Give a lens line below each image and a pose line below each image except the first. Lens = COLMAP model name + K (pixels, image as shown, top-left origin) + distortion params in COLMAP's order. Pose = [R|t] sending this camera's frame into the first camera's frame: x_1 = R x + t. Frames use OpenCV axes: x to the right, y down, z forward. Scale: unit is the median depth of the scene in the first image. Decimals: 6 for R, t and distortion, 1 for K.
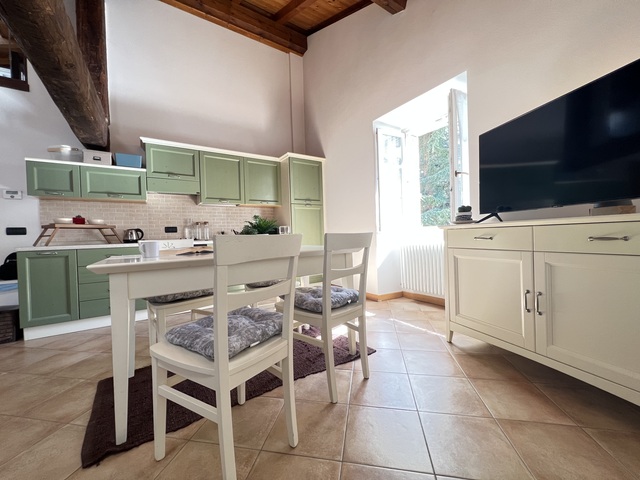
lens RADIAL K [[255.6, 0, 318.6], [0, 255.6, 238.5], [0, 0, 1]] dist [-0.000529, -0.000310]
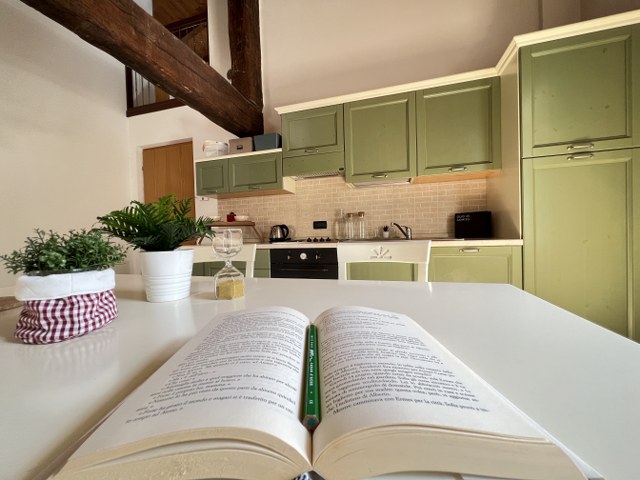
lens RADIAL K [[255.6, 0, 318.8], [0, 255.6, 236.9], [0, 0, 1]] dist [-0.000529, -0.000310]
pose [[0.658174, 0.022149, -0.752540, -0.010221], [0.001933, 0.999514, 0.031109, -0.023060], [0.752863, -0.021929, 0.657811, 0.506419]]
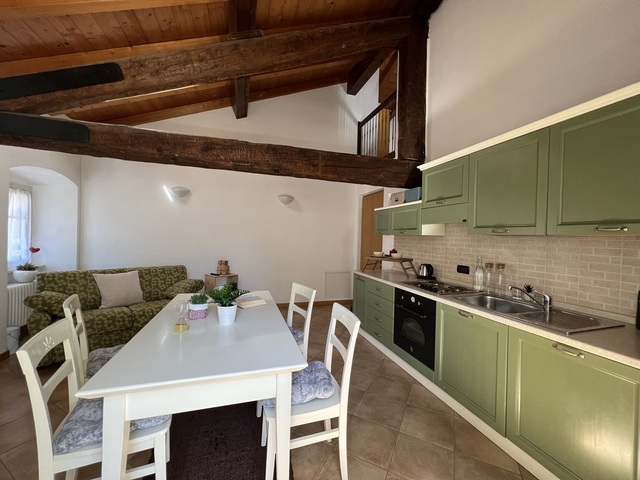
lens RADIAL K [[255.6, 0, 319.9], [0, 255.6, 236.5], [0, 0, 1]] dist [-0.000529, -0.000310]
pose [[-0.263480, 0.027638, -0.964269, 0.254913], [-0.022638, 0.999137, 0.034823, -0.149776], [0.964399, 0.031005, -0.262627, 0.800841]]
